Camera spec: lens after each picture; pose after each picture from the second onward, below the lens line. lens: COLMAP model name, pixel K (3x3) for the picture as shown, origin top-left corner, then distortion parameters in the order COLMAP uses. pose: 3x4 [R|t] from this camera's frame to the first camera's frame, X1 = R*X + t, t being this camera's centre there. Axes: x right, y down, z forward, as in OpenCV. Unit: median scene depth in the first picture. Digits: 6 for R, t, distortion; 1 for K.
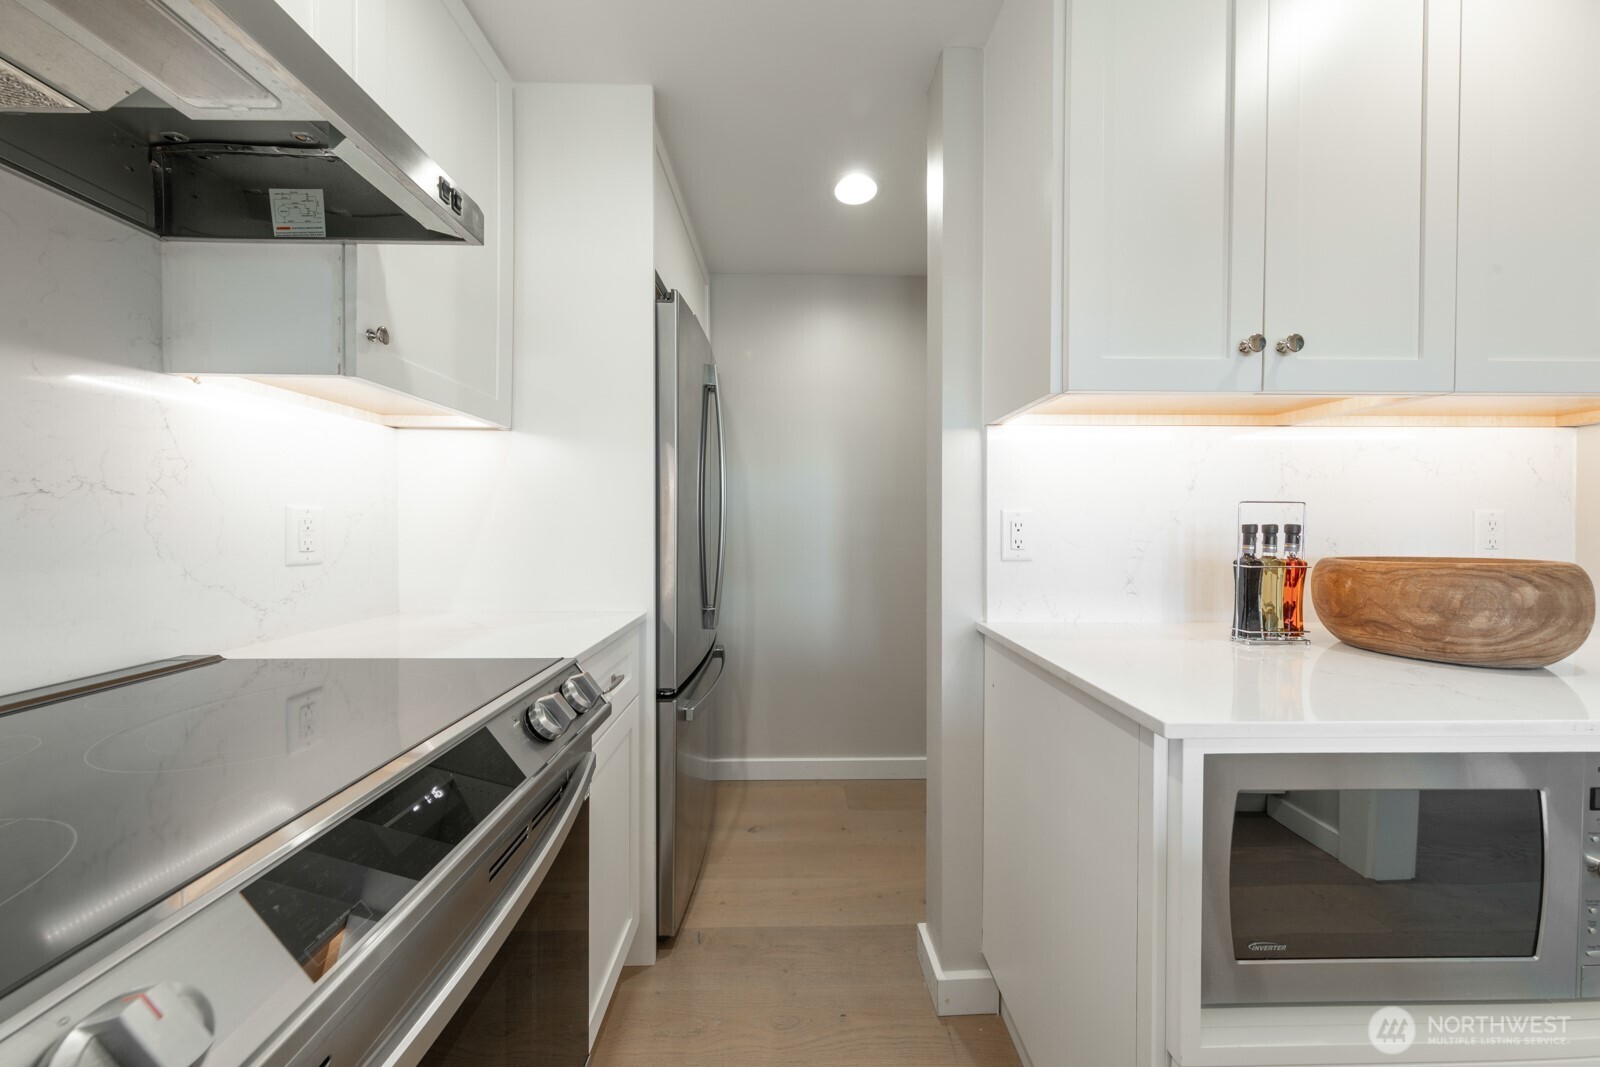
lens RADIAL K [[499.3, 0, 800.0], [0, 499.3, 533.5], [0, 0, 1]] dist [0.000916, 0.000004]
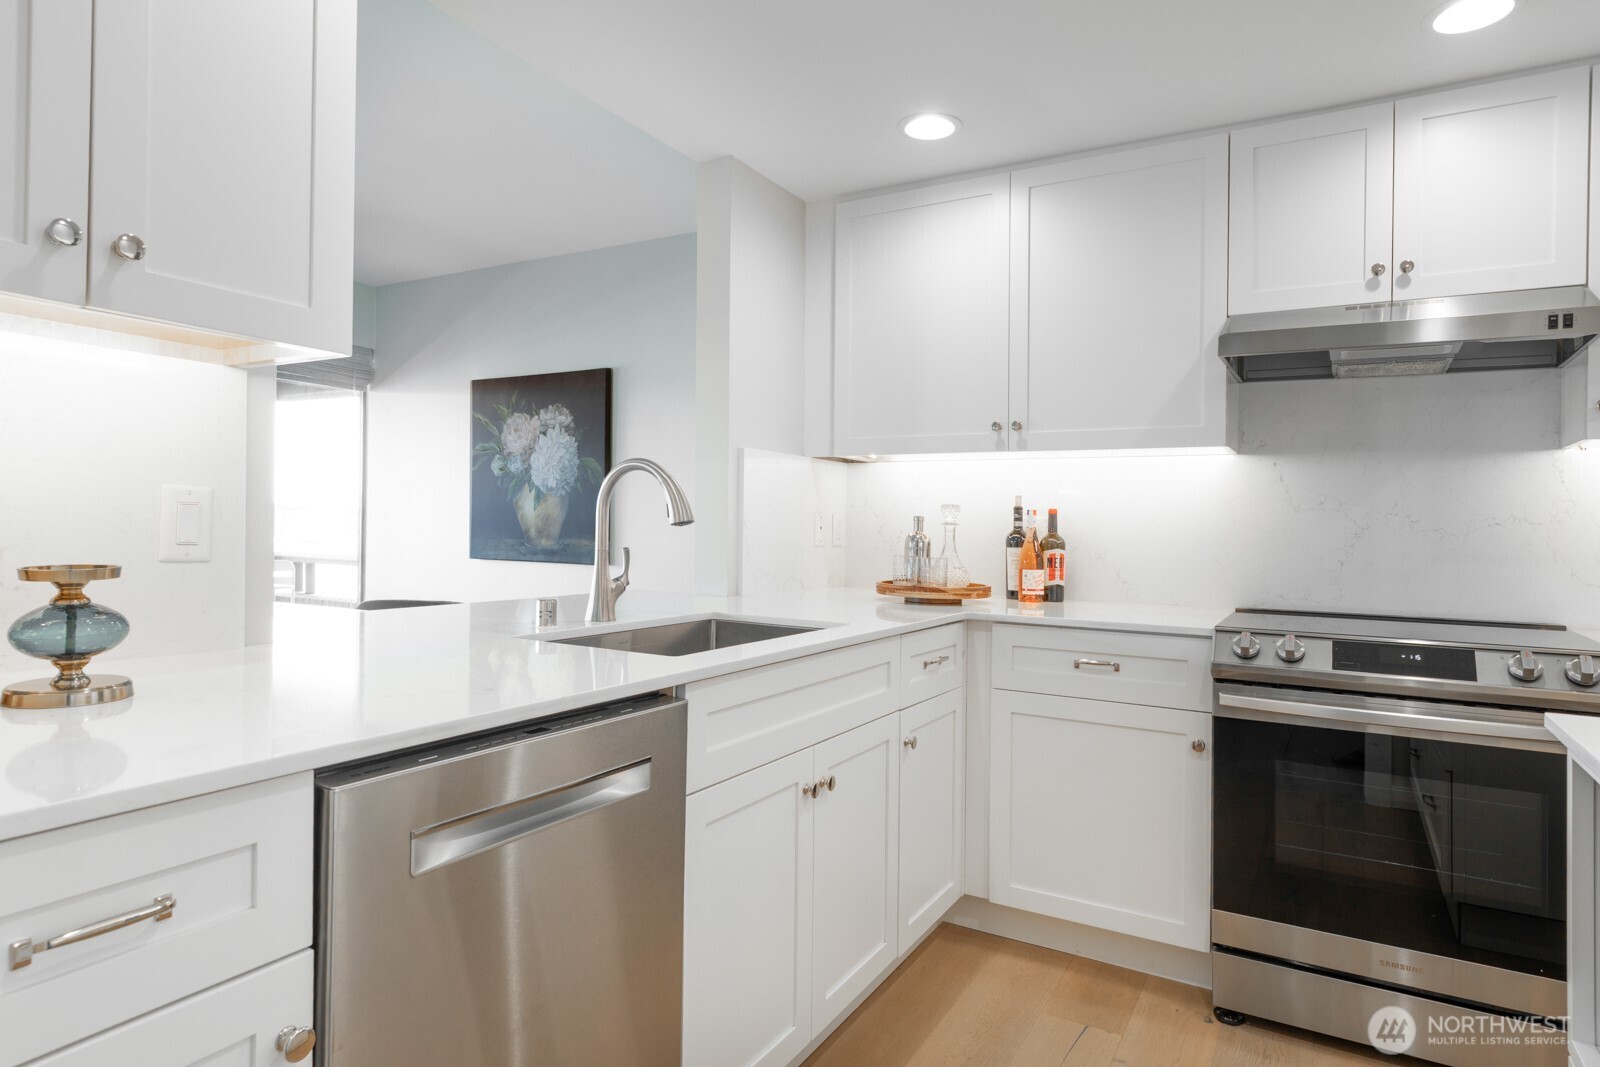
lens RADIAL K [[921.2, 0, 793.7], [0, 921.2, 521.7], [0, 0, 1]] dist [0.001527, -0.001679]
pose [[-0.525075, -0.016215, -0.850902, 2.060844], [-0.038730, 0.999238, 0.004858, -0.001977], [0.850174, 0.035506, -0.525303, 0.363061]]
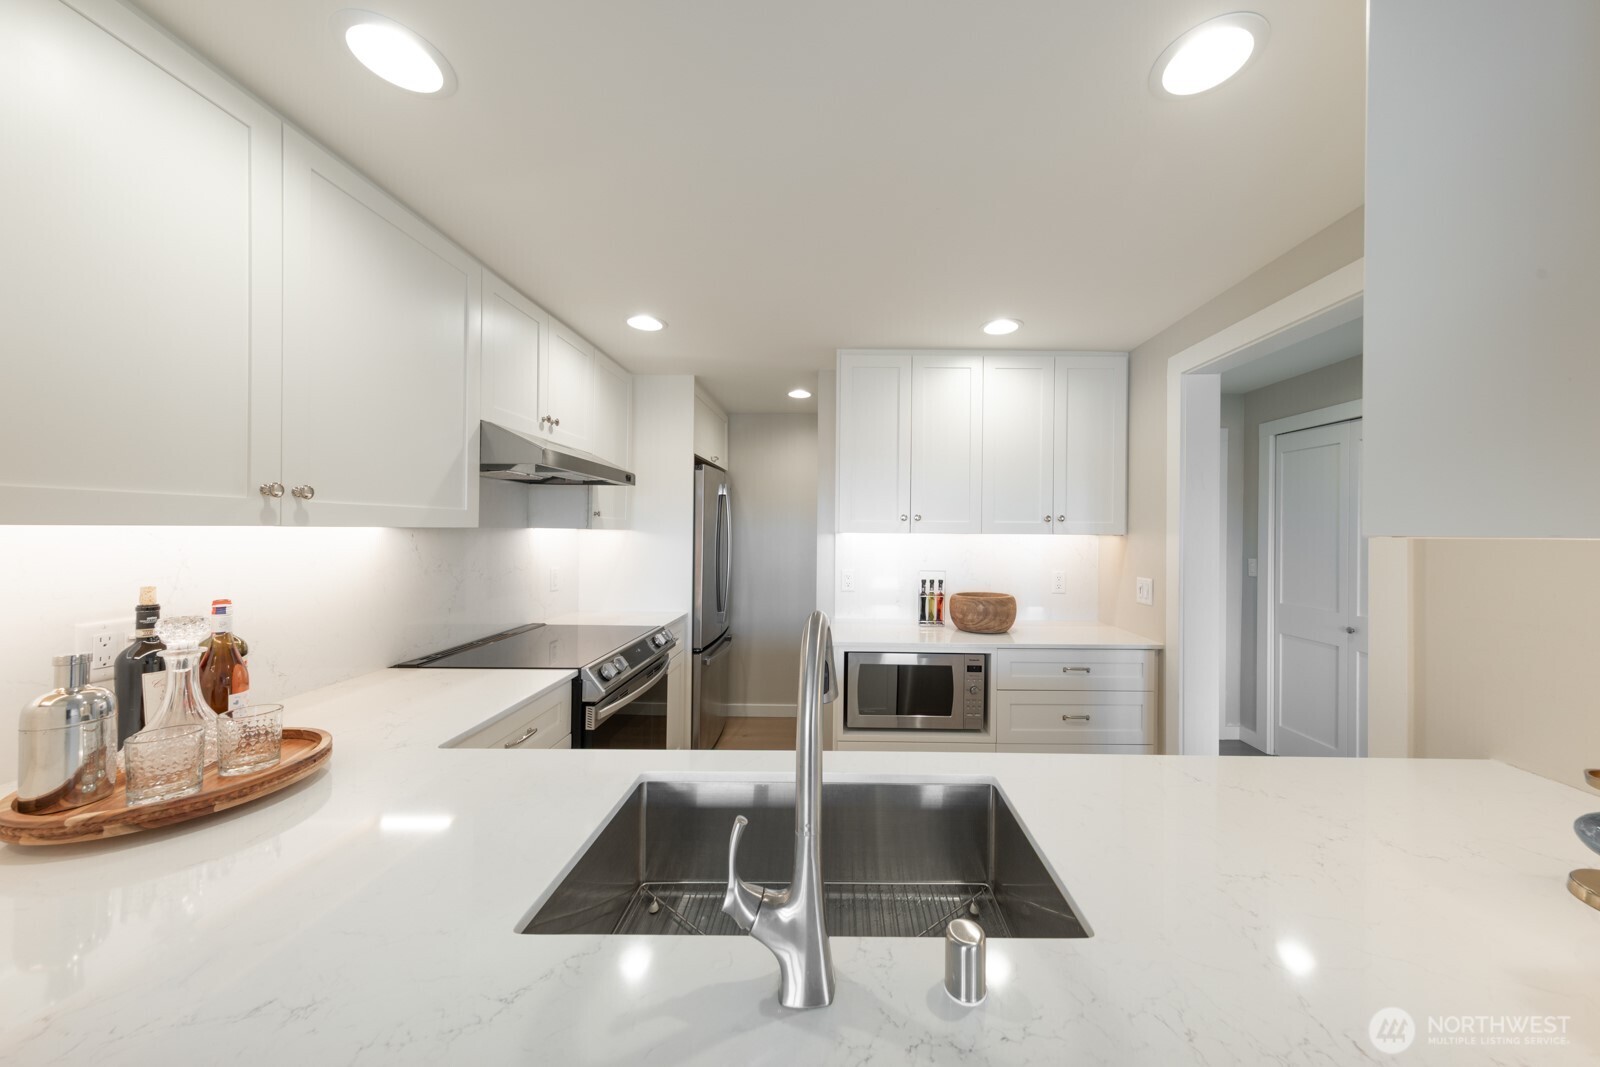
lens RADIAL K [[516.8, 0, 835.0], [0, 516.8, 533.5], [0, 0, 1]] dist [-0.000446, -0.000056]
pose [[0.999706, 0.007733, -0.022966, 0.505562], [-0.008108, 0.999834, -0.016319, -0.205677], [0.022836, 0.016501, 0.999603, -1.647669]]
